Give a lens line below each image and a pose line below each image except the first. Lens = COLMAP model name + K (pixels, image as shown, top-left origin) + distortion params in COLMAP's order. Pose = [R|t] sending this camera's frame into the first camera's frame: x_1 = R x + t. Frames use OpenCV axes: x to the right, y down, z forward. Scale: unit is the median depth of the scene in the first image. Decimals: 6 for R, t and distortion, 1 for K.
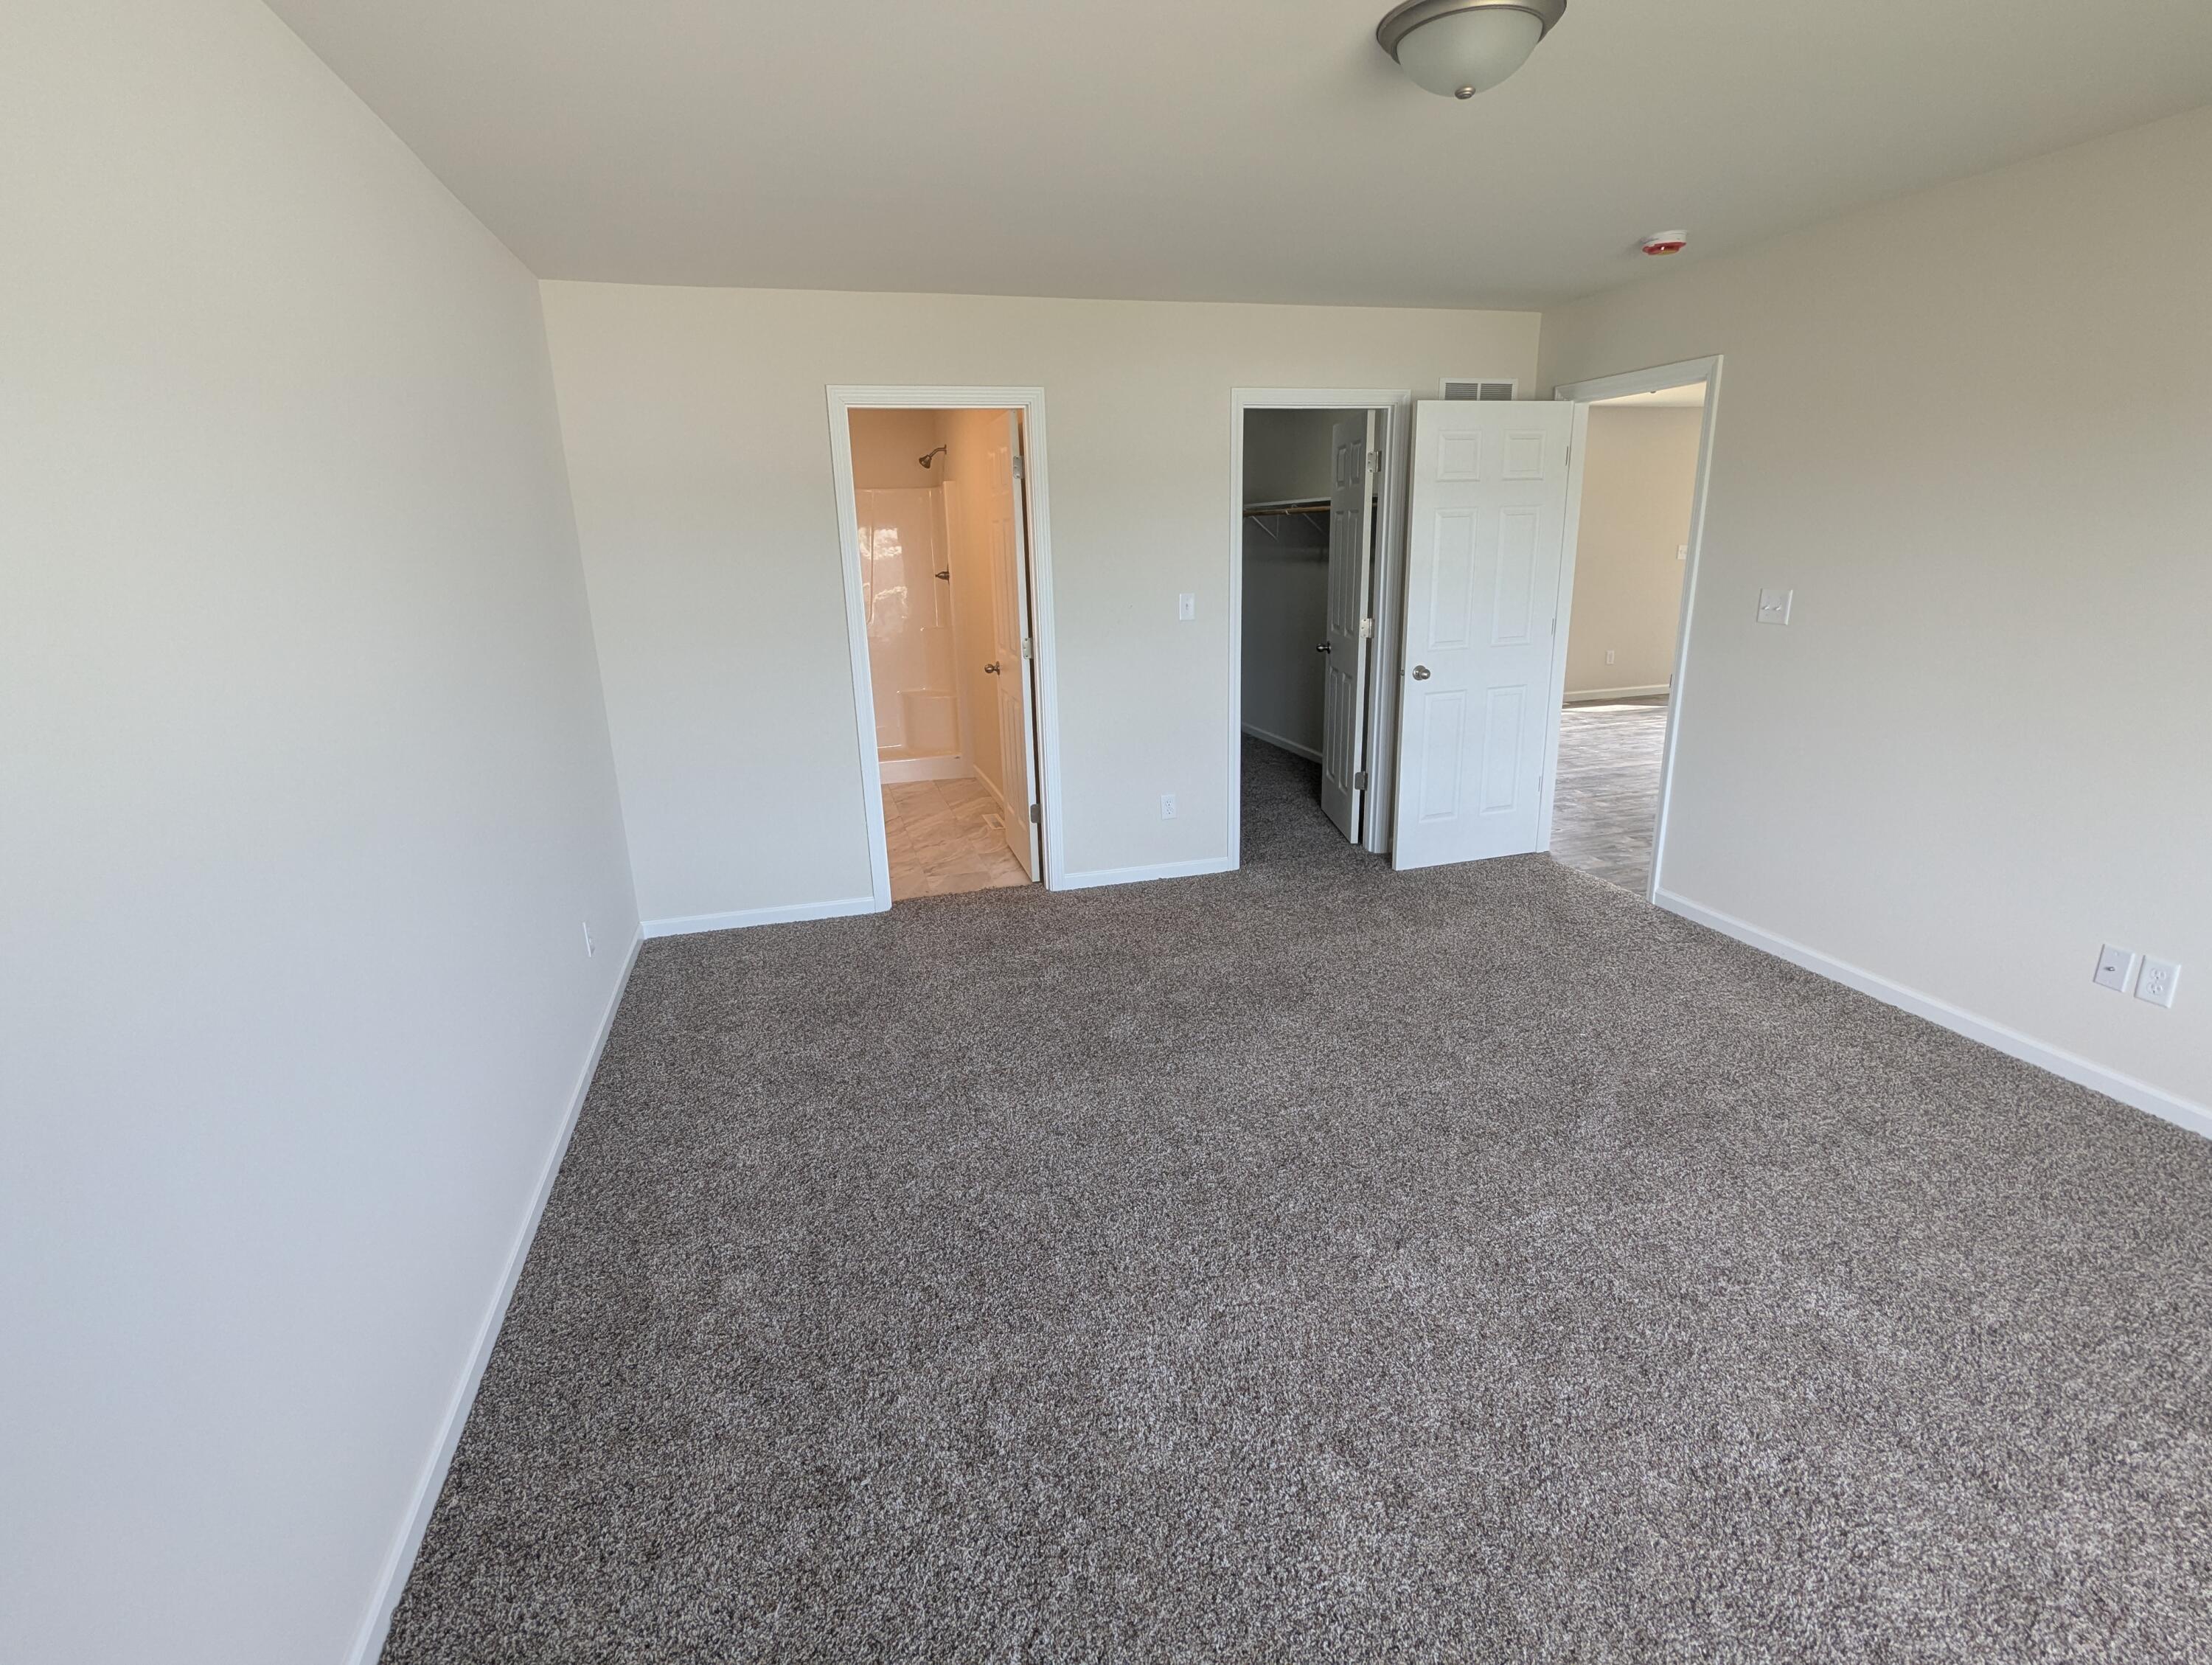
lens RADIAL K [[1057.9, 0, 1106.0], [0, 1057.9, 832.5], [0, 0, 1]] dist [0.001462, 0.000506]
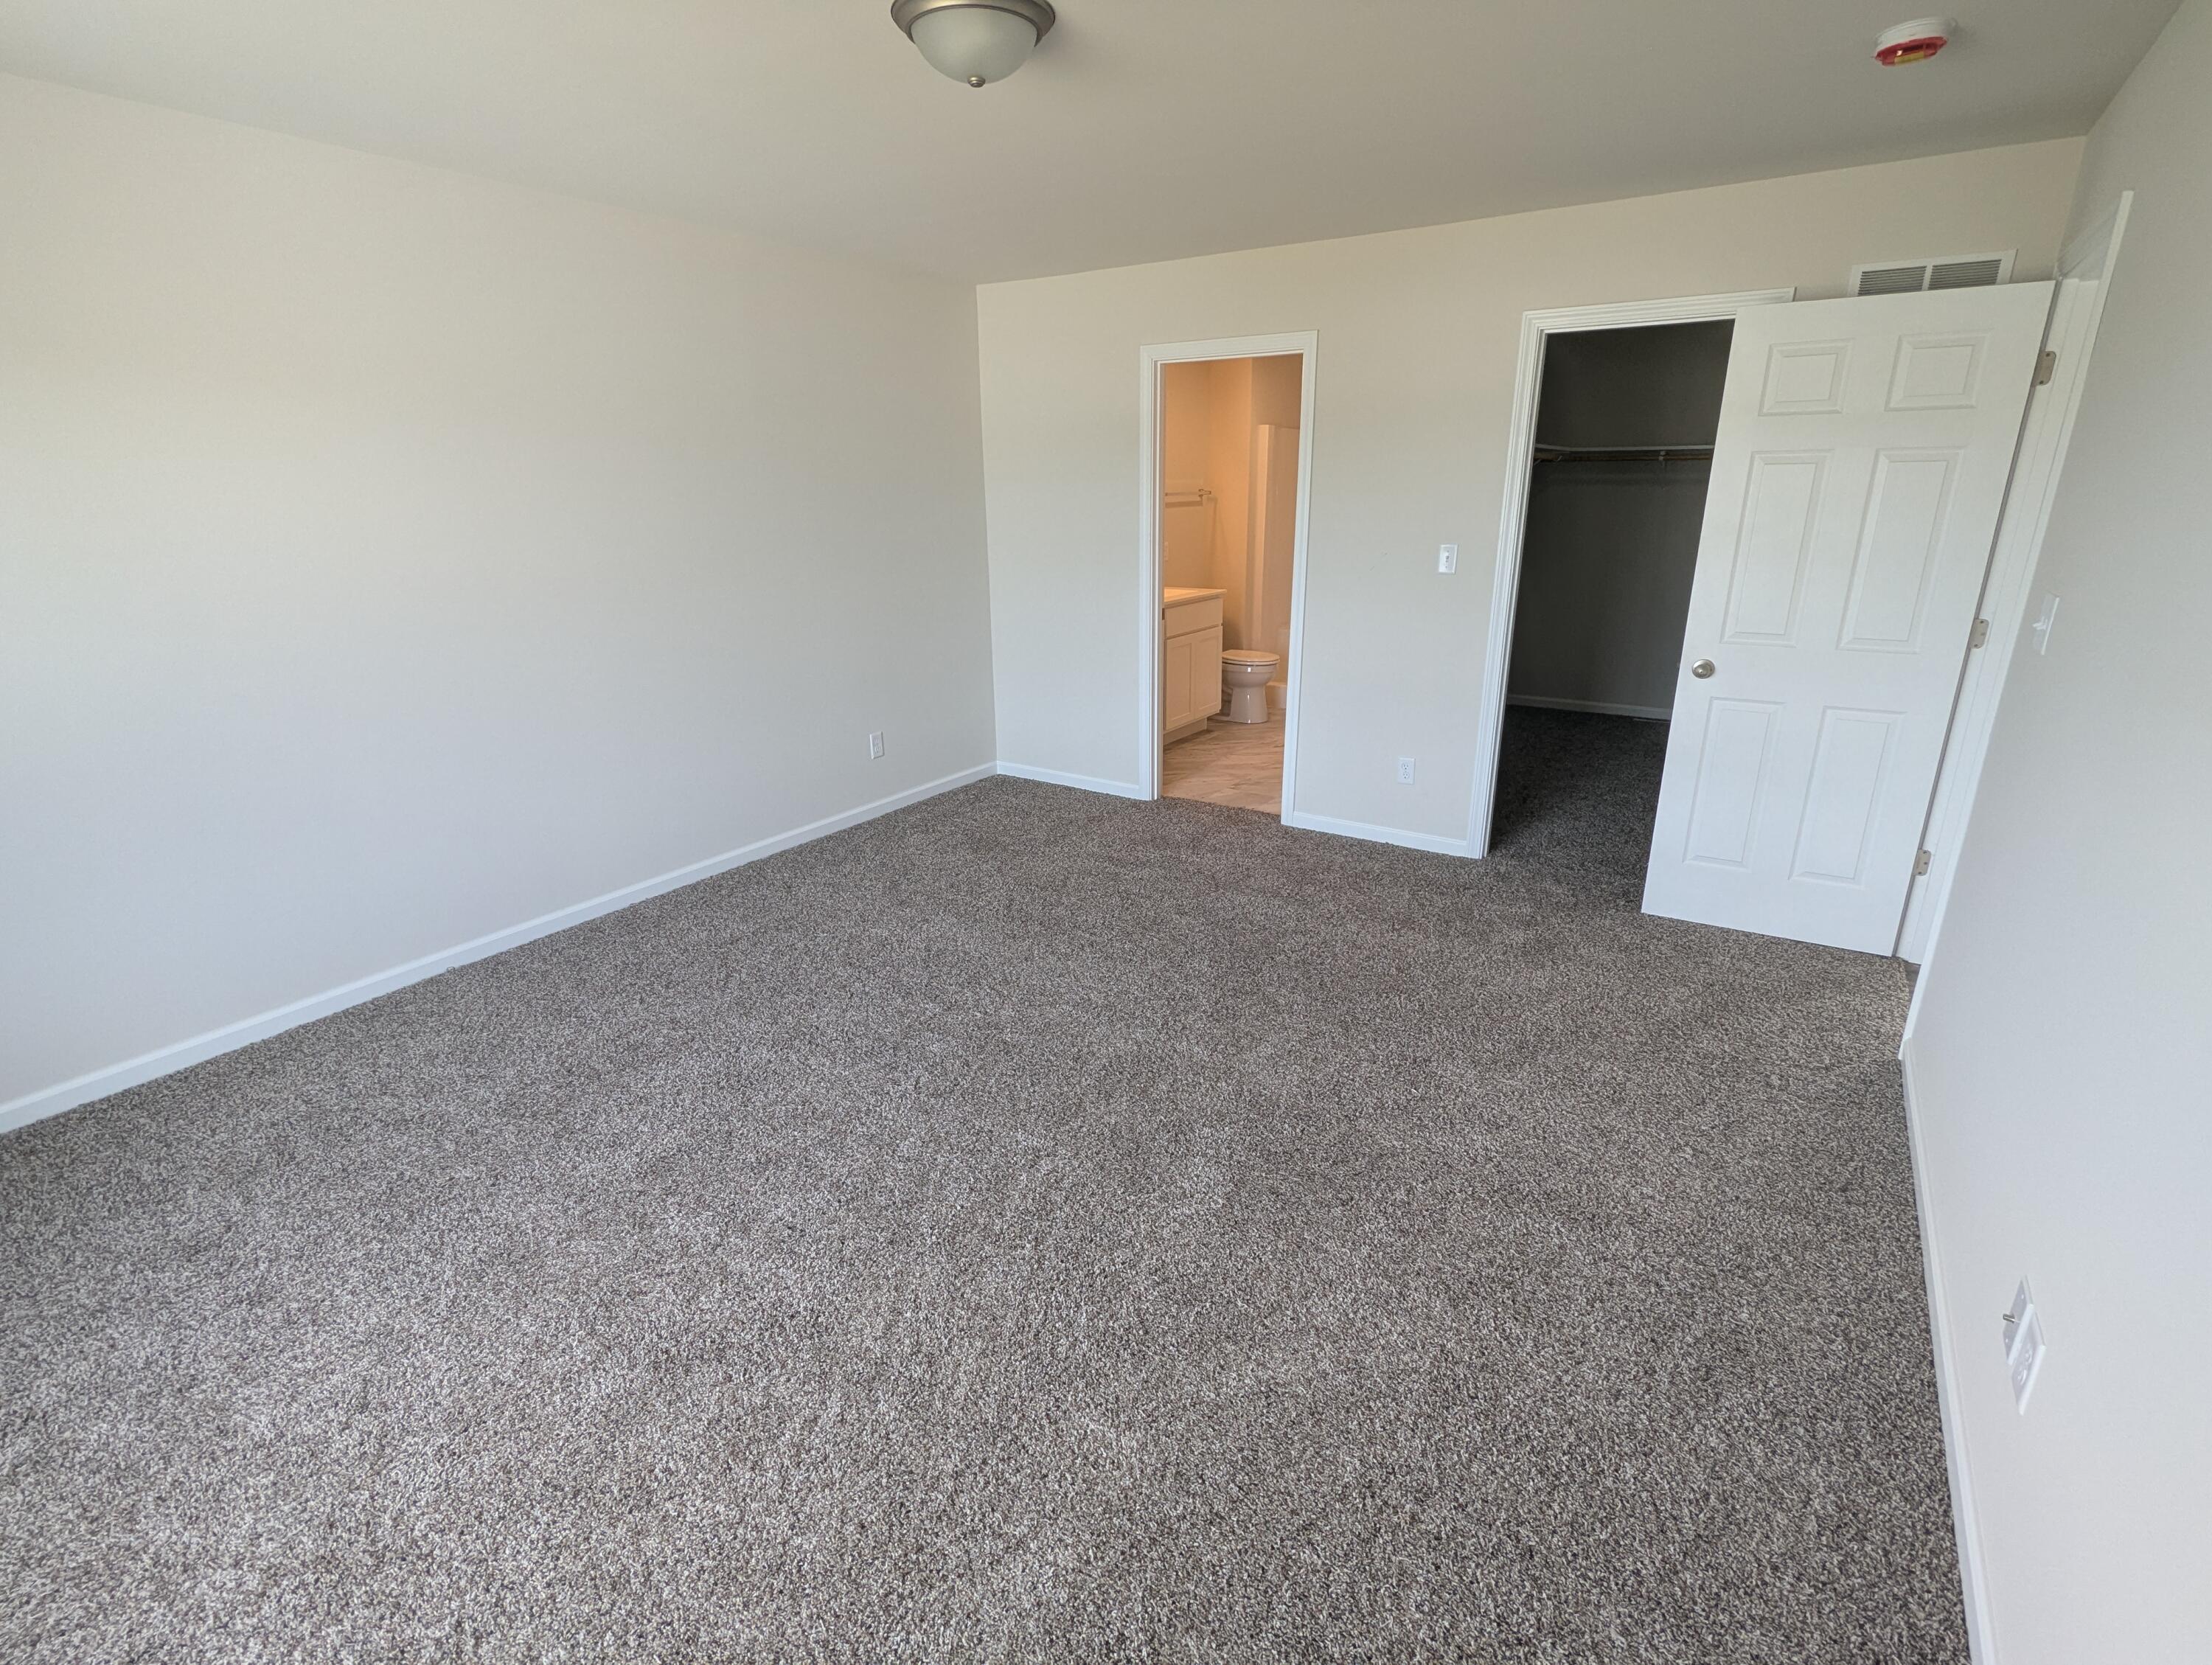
lens RADIAL K [[1050.8, 0, 1106.0], [0, 1050.8, 832.5], [0, 0, 1]] dist [0.008747, -0.000013]
pose [[0.656123, 0.260880, -0.708127, 0.597800], [-0.217606, 0.963894, 0.153481, -0.060600], [0.722599, 0.053390, 0.689202, 0.164847]]
